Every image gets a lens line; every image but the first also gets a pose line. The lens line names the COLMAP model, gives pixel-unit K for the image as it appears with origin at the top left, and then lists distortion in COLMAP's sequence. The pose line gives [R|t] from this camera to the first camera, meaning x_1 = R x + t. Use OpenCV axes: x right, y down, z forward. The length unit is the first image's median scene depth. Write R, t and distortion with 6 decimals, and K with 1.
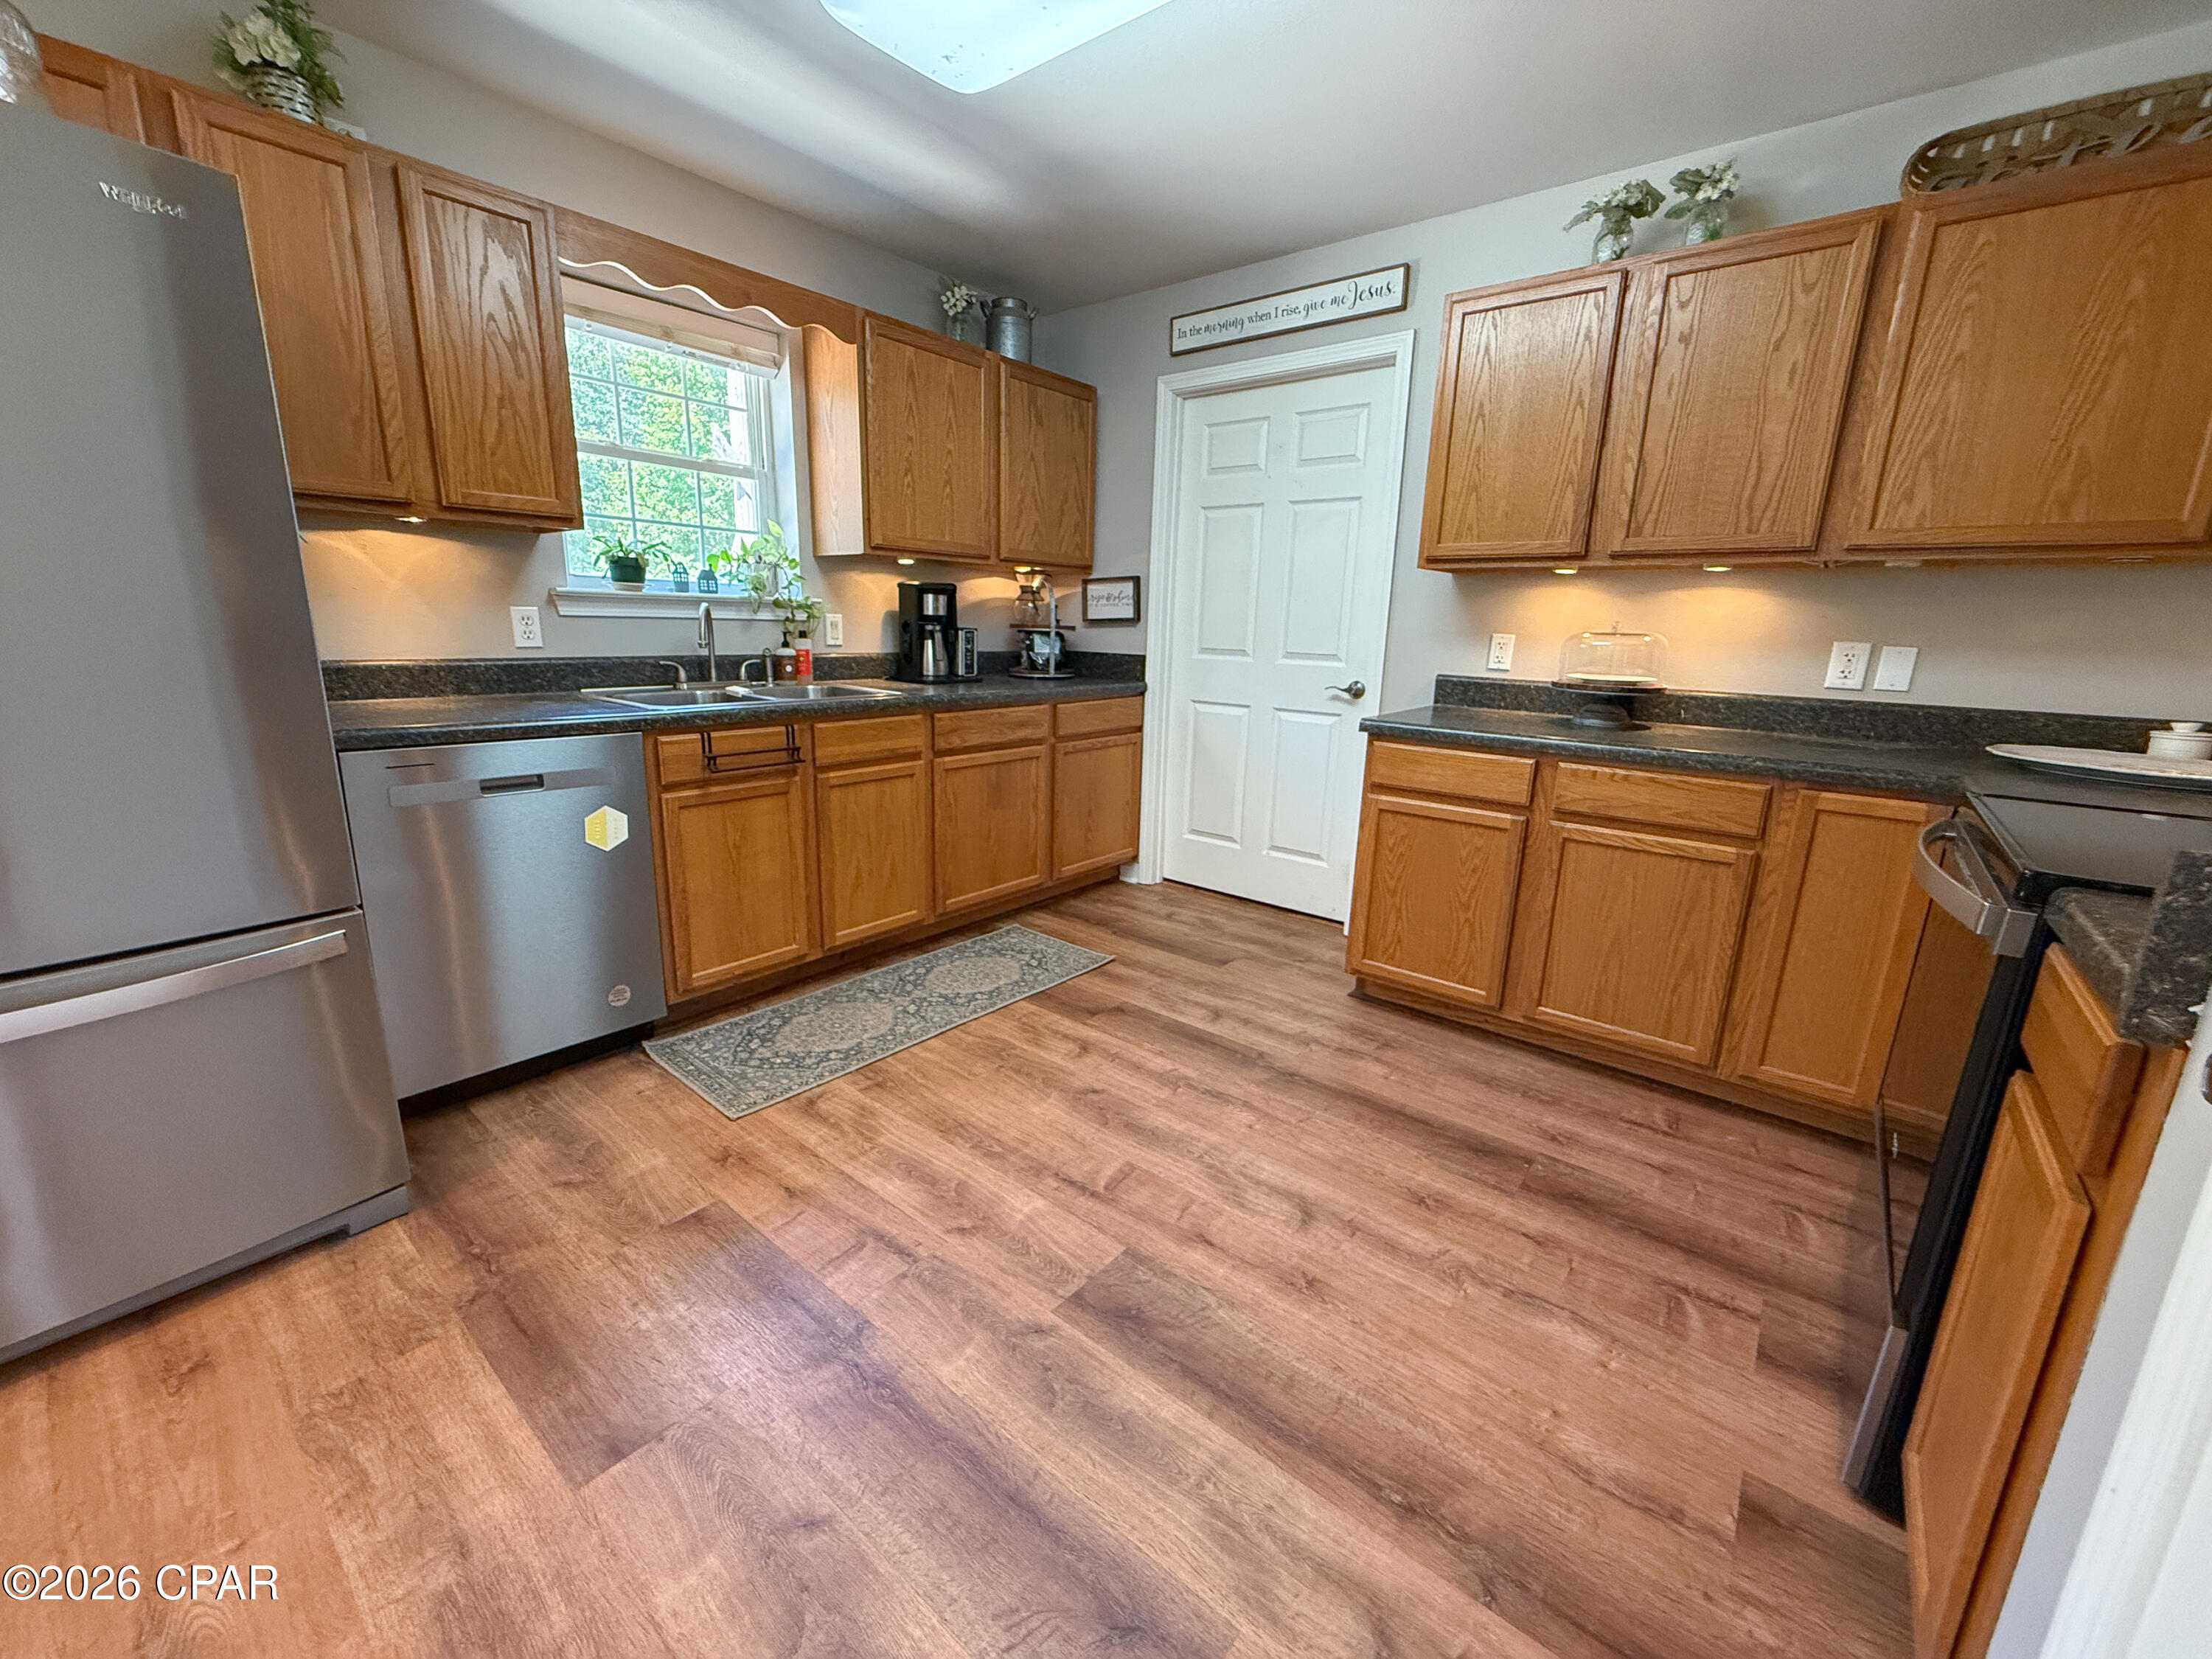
lens RADIAL K [[884.1, 0, 1094.2], [0, 884.1, 828.5], [0, 0, 1]] dist [0.000615, -0.000279]
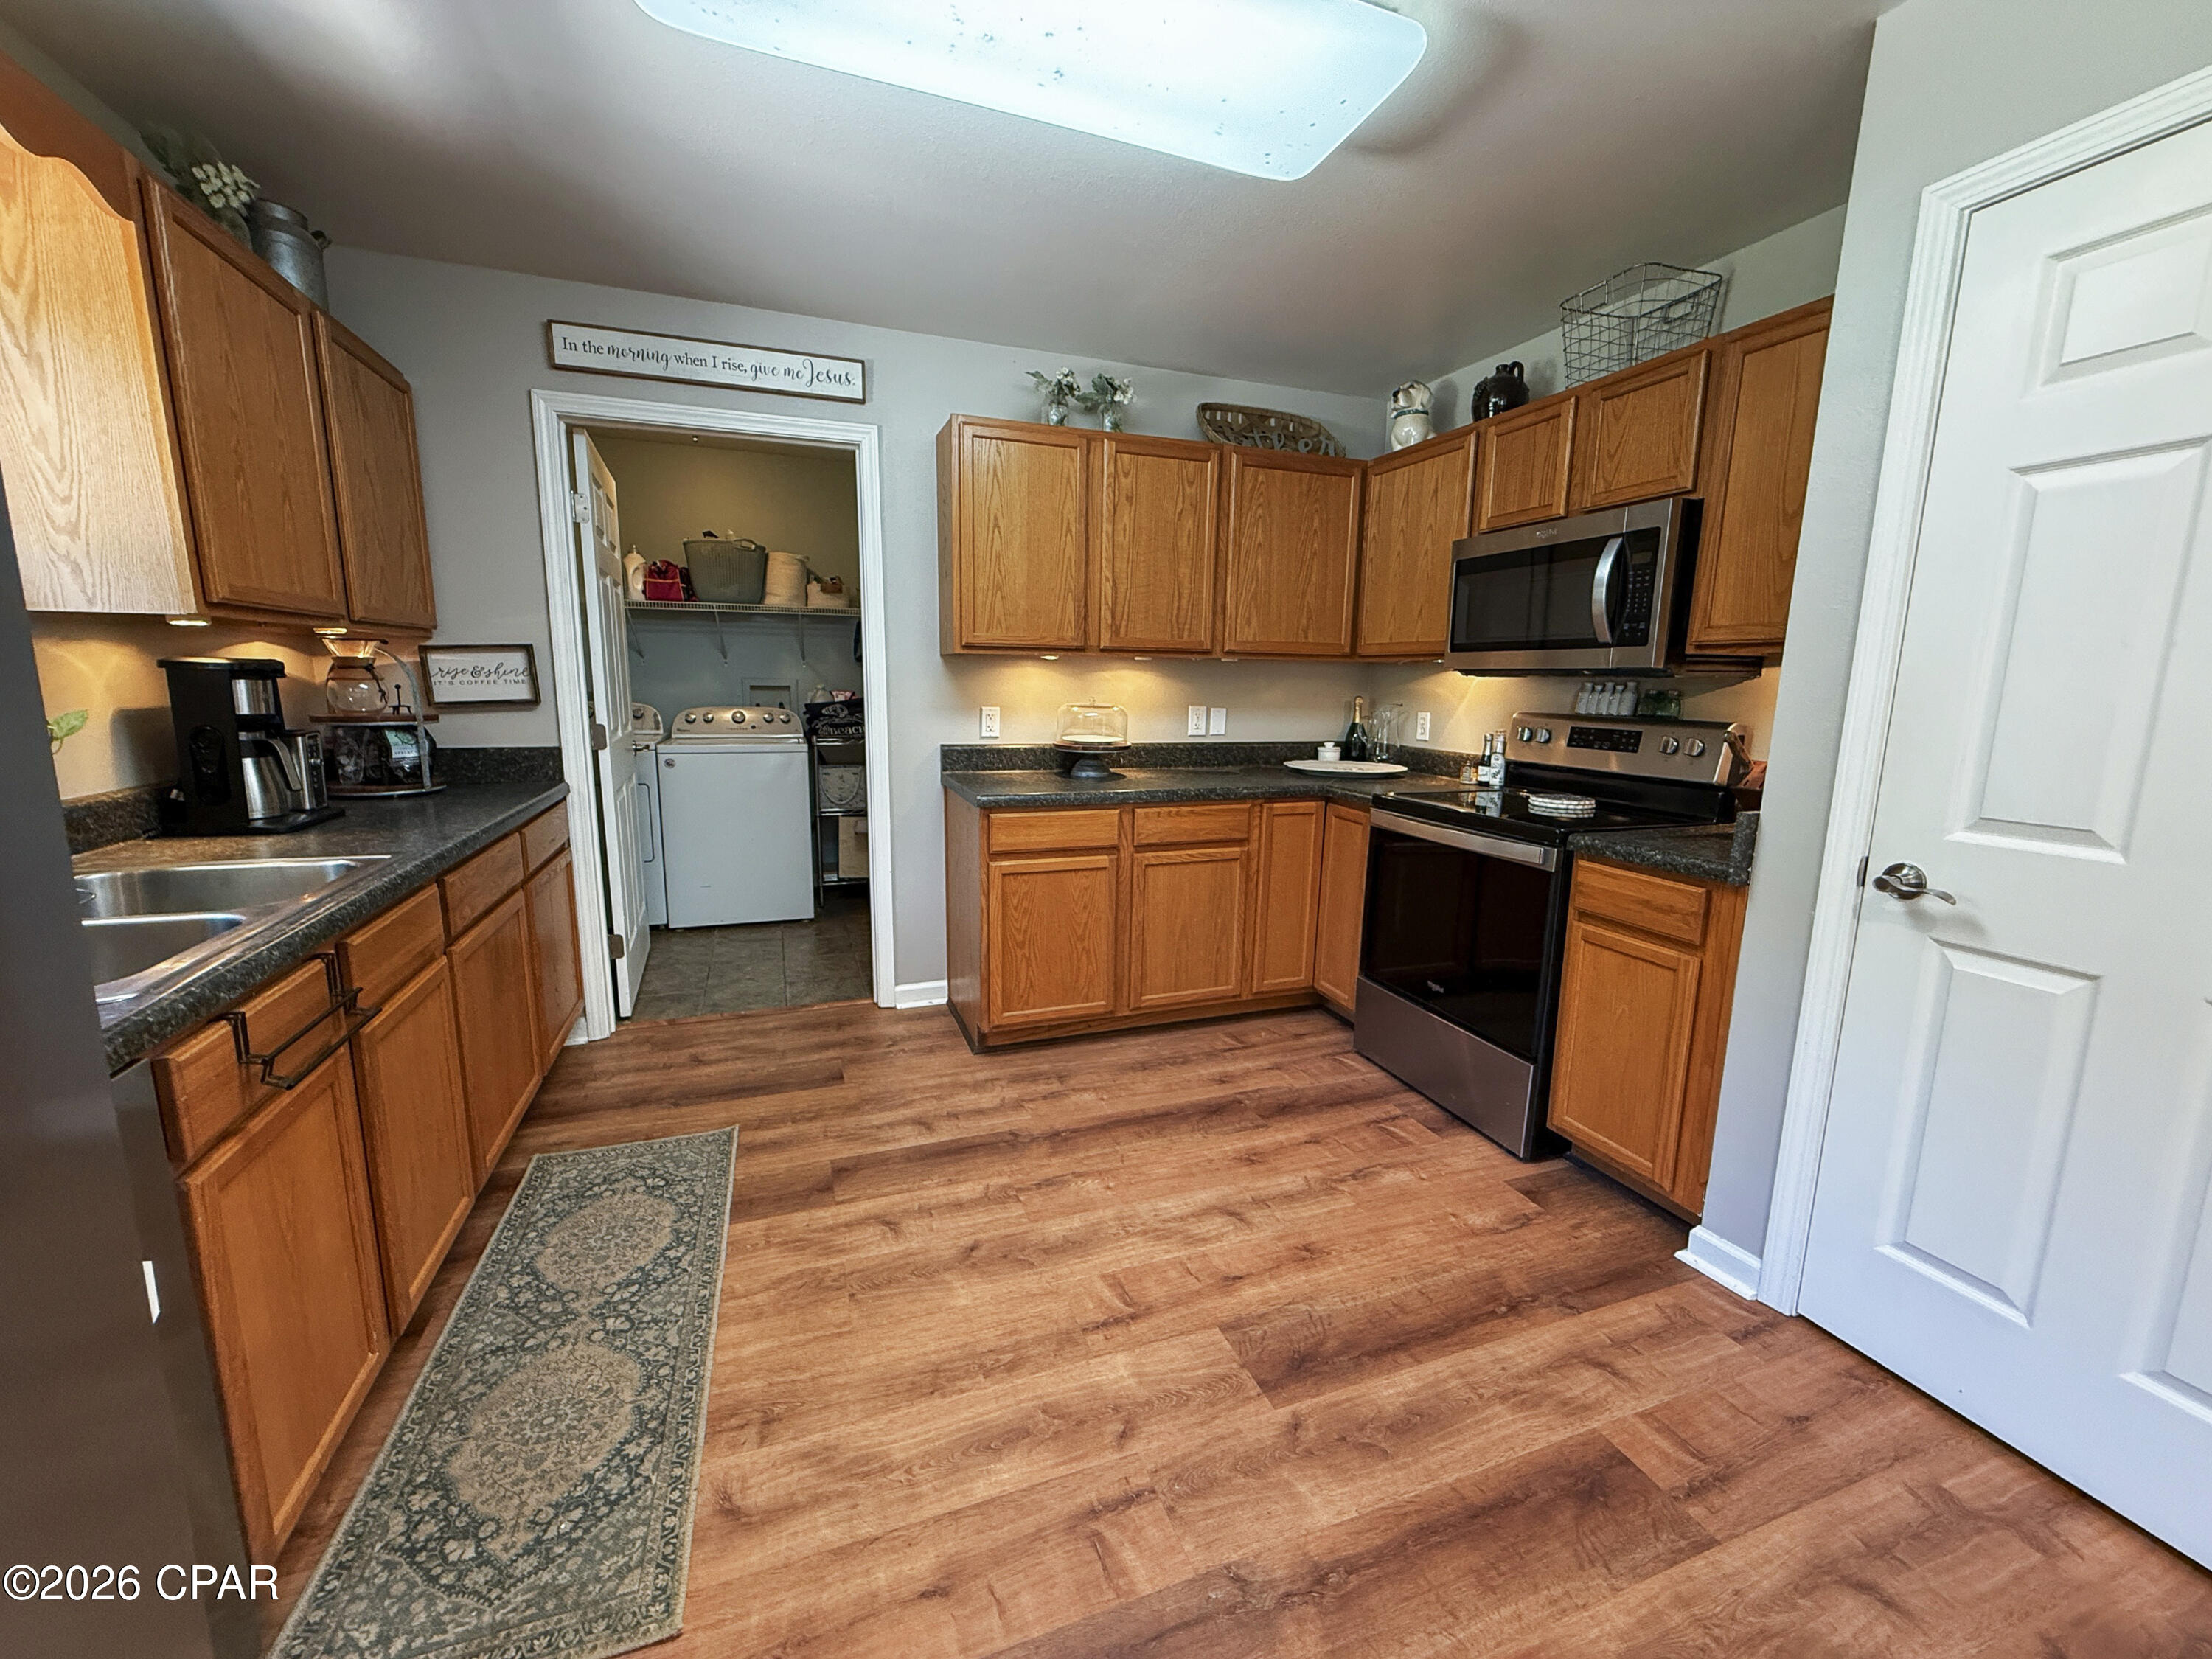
lens RADIAL K [[884.1, 0, 1097.8], [0, 884.1, 830.7], [0, 0, 1]] dist [0.000615, -0.000279]
pose [[0.502099, -0.168344, 0.848267, -0.583324], [0.197668, 0.977245, 0.076939, -0.147724], [-0.841917, 0.129045, 0.523950, 0.351026]]
